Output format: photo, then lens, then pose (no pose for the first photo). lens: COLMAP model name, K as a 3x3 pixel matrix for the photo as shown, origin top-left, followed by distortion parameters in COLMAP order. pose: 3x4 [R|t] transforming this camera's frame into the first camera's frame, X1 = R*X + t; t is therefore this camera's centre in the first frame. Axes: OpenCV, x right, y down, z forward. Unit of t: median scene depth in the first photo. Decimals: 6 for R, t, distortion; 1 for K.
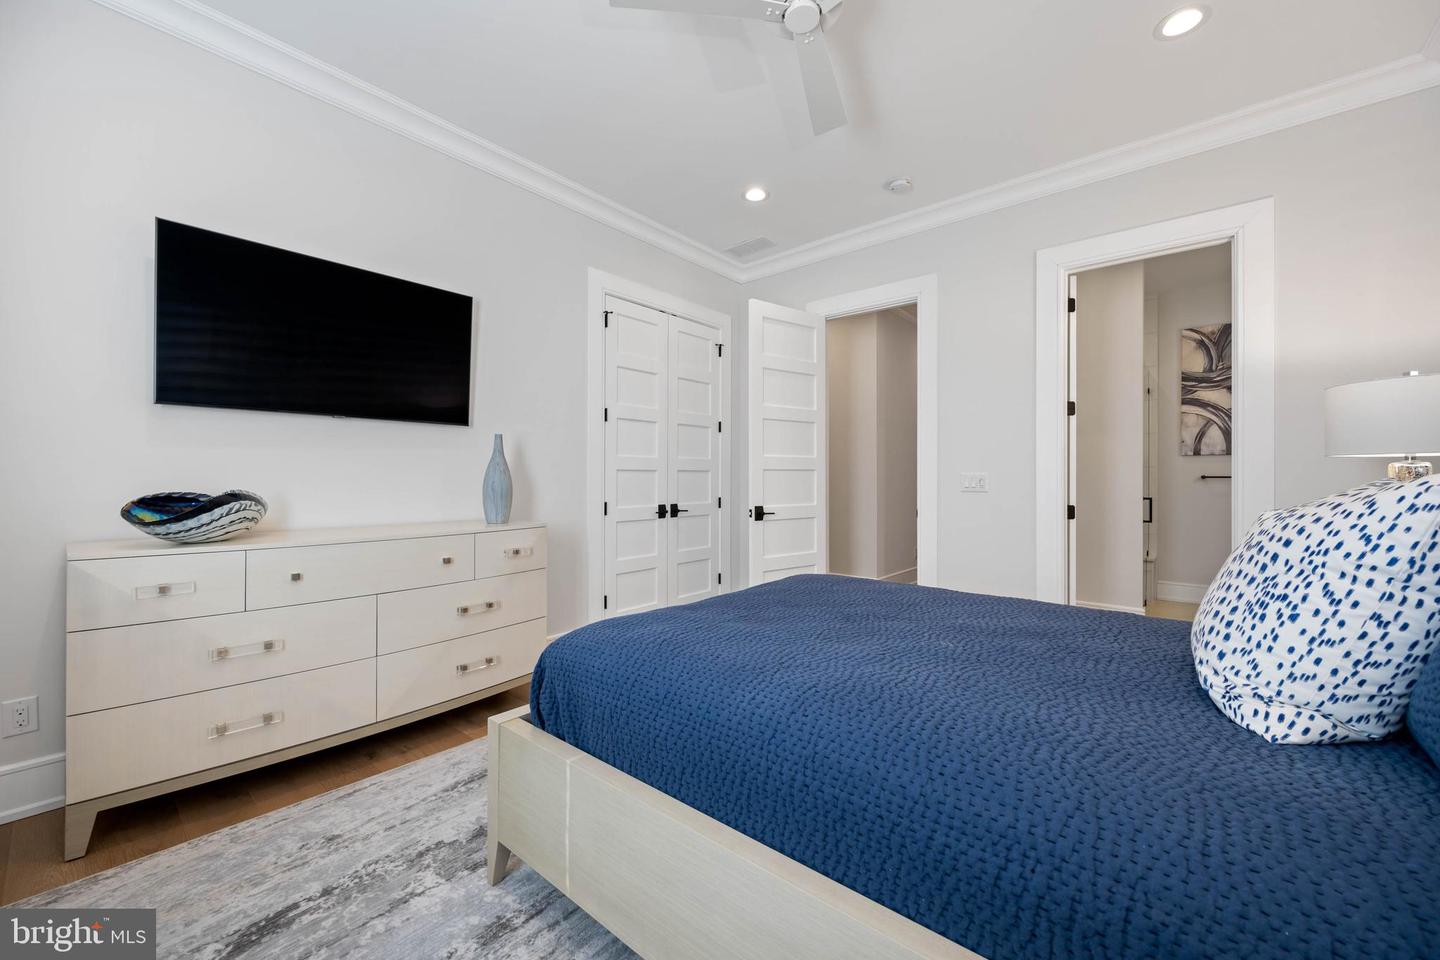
lens RADIAL K [[559.4, 0, 718.1], [0, 559.4, 483.4], [0, 0, 1]] dist [-0.002825, -0.000212]
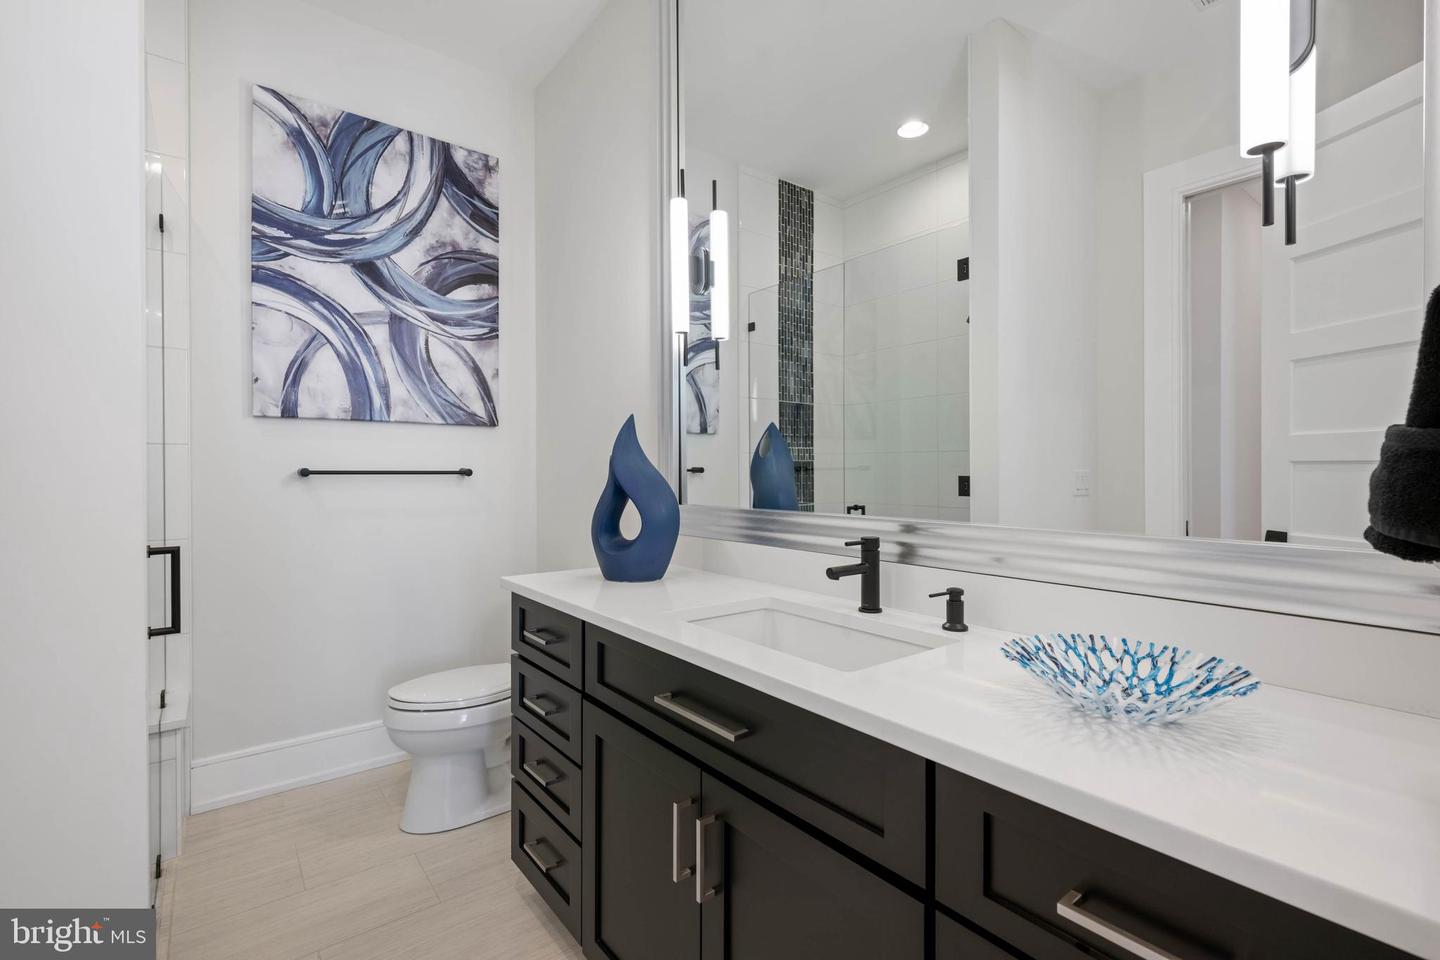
lens RADIAL K [[654.1, 0, 720.7], [0, 654.1, 480.4], [0, 0, 1]] dist [0.000602, 0.000231]
pose [[0.201704, -0.003921, 0.979439, 0.463396], [0.006582, 0.999975, 0.002647, -0.004702], [-0.979424, 0.005912, 0.201724, 0.605701]]
